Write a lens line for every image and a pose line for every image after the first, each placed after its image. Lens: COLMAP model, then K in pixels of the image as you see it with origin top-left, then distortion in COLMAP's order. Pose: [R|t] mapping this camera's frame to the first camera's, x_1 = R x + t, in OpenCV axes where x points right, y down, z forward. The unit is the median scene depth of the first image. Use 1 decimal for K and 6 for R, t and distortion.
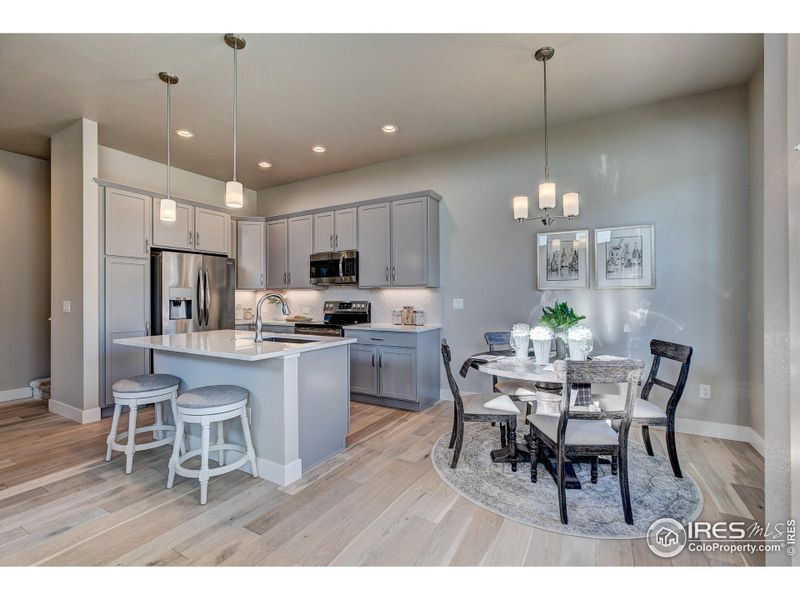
lens RADIAL K [[363.5, 0, 395.6], [0, 363.5, 296.3], [0, 0, 1]] dist [-0.000915, 0.002278]
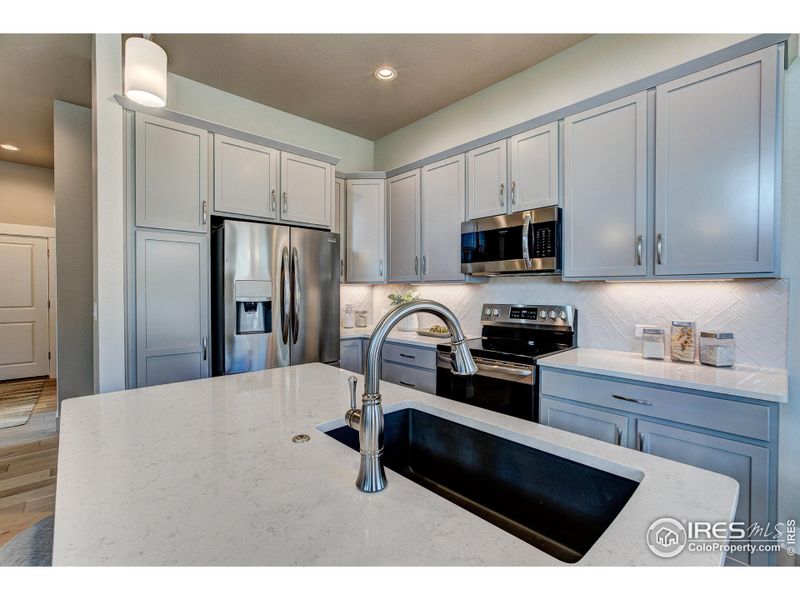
lens RADIAL K [[363.5, 0, 403.4], [0, 363.5, 295.1], [0, 0, 1]] dist [-0.000915, 0.002278]
pose [[0.958563, 0.010195, -0.284700, -0.165751], [-0.004699, 0.999789, 0.019982, -0.012246], [0.284843, -0.017816, 0.958408, 0.445966]]
